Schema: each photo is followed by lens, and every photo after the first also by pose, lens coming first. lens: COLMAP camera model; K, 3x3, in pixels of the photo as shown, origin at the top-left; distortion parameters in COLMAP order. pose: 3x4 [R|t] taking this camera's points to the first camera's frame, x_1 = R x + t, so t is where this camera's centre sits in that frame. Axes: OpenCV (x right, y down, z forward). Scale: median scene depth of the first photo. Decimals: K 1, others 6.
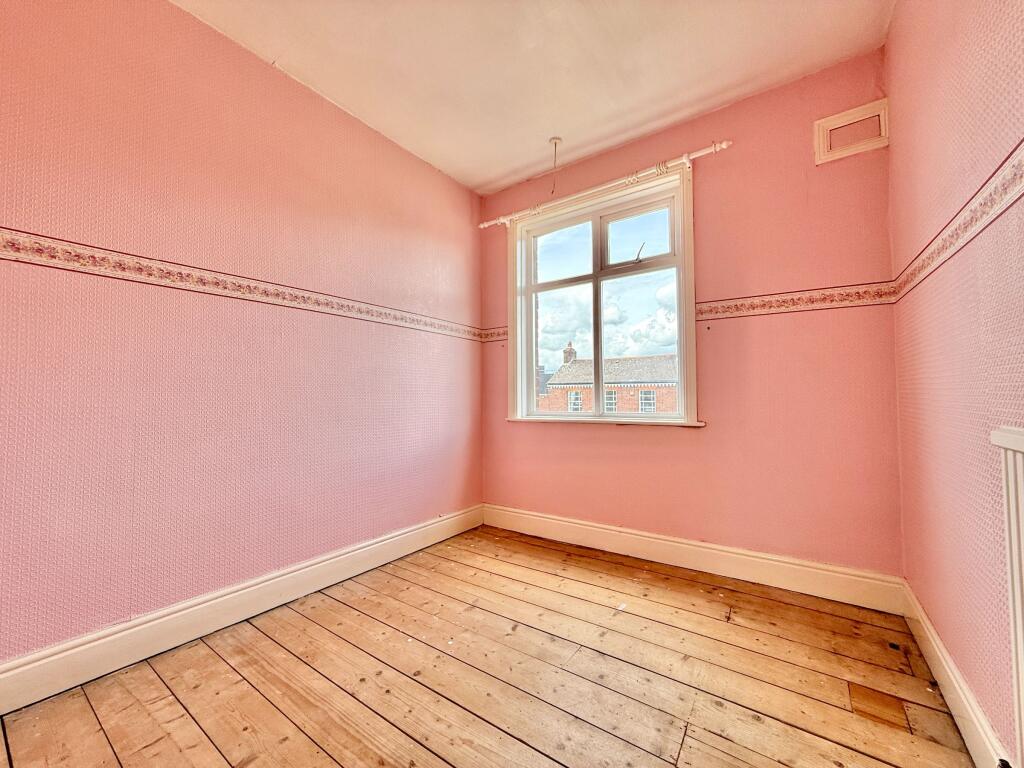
lens RADIAL K [[408.4, 0, 508.1], [0, 408.4, 382.4], [0, 0, 1]] dist [0.000891, 0.000215]
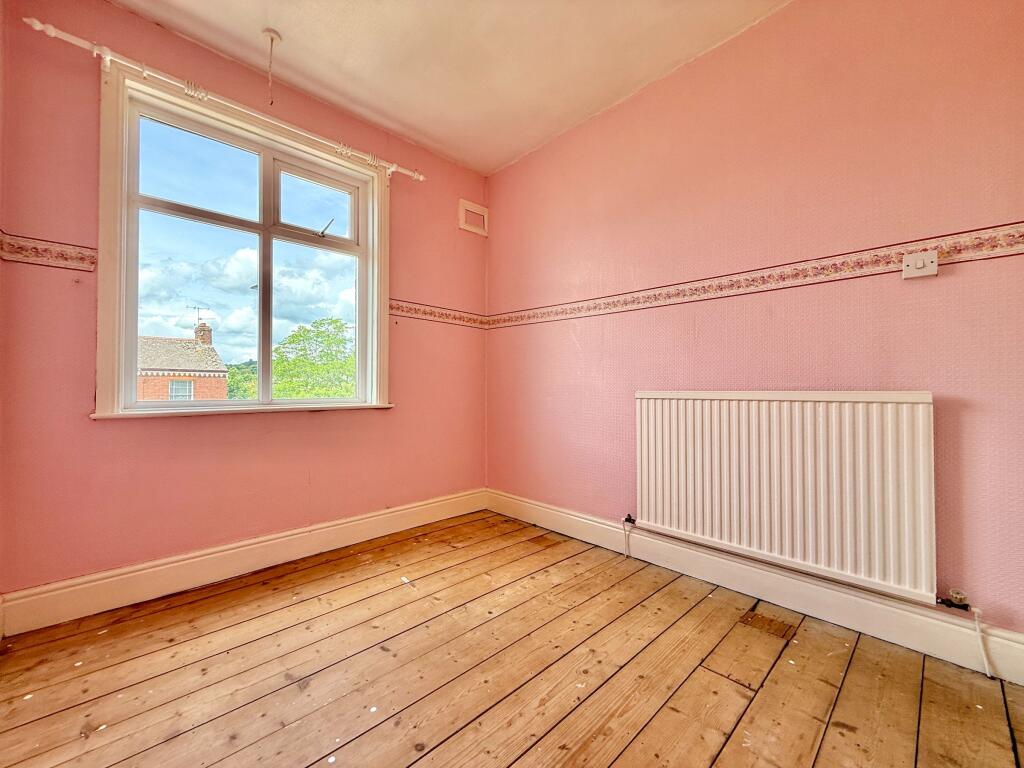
lens RADIAL K [[408.4, 0, 508.1], [0, 408.4, 382.4], [0, 0, 1]] dist [0.000891, 0.000215]
pose [[0.196918, 0.021420, 0.980186, -0.577912], [-0.037814, 0.999183, -0.014238, 0.040741], [-0.979690, -0.034261, 0.197568, 0.453554]]
